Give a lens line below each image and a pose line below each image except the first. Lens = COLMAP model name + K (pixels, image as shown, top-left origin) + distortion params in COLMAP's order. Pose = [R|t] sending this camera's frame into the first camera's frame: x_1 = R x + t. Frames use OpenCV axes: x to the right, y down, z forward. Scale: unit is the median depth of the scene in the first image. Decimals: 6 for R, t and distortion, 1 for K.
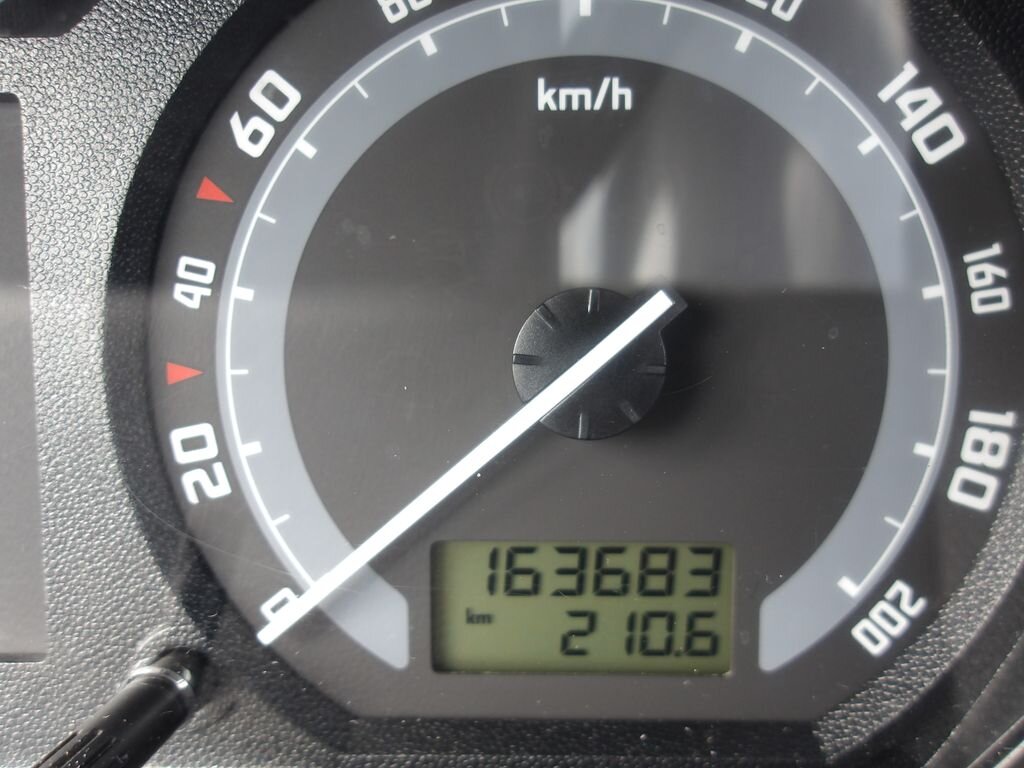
lens RADIAL K [[870.3, 0, 511.1], [0, 870.3, 376.1], [0, 0, 1]] dist [0.010057, 0.006892]
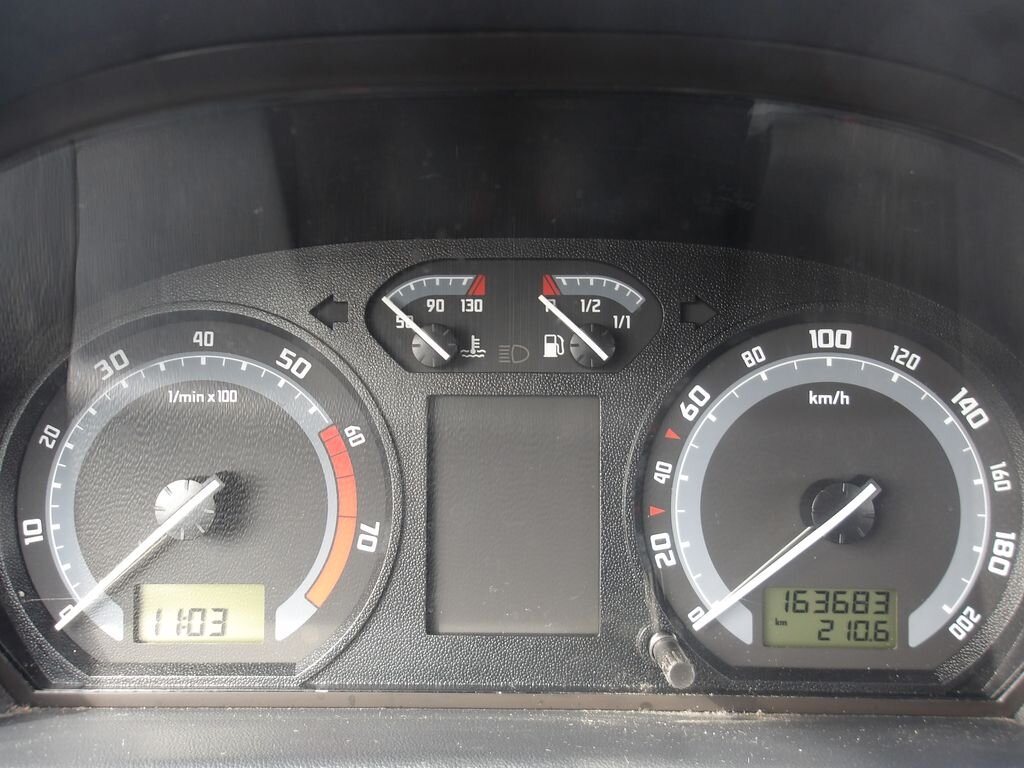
lens RADIAL K [[870.3, 0, 511.9], [0, 870.3, 395.3], [0, 0, 1]] dist [0.010057, 0.006892]
pose [[0.999902, 0.013812, -0.002147, -0.770620], [-0.013966, 0.993494, -0.113026, -0.043310], [0.000572, 0.113045, 0.993590, -1.367181]]
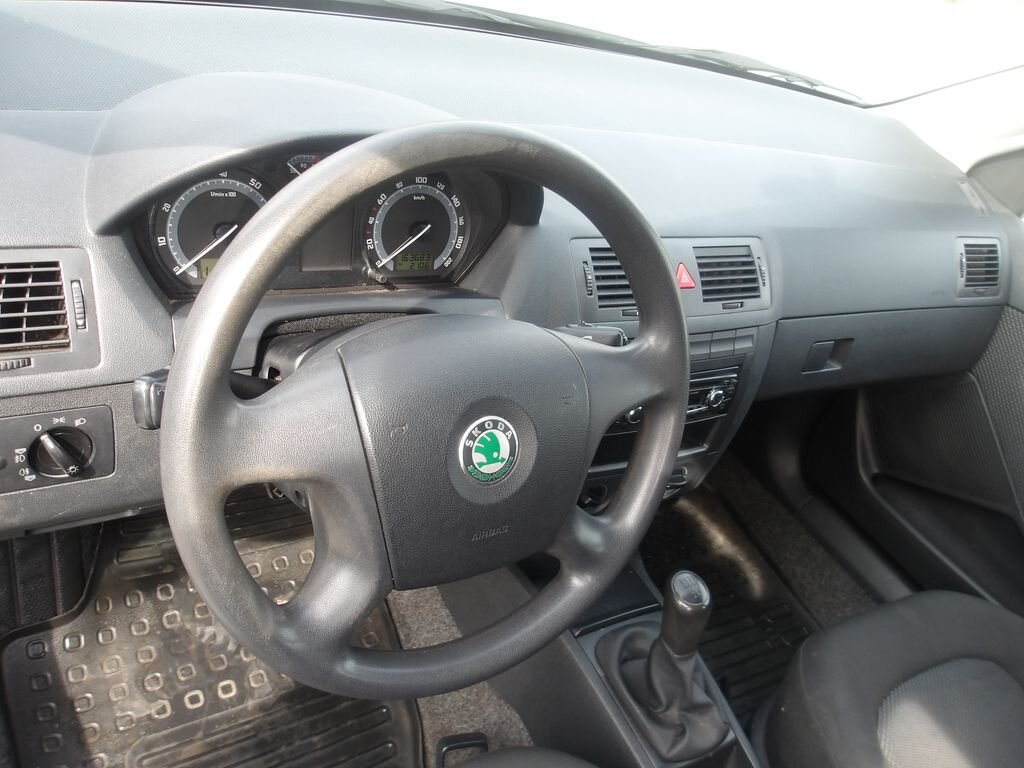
lens RADIAL K [[870.3, 0, 512.3], [0, 870.3, 378.3], [0, 0, 1]] dist [0.010057, 0.006892]
pose [[0.831629, -0.092095, 0.547642, -3.627114], [-0.077830, 0.957091, 0.279140, -1.005050], [-0.549851, -0.274764, 0.788777, -6.045239]]
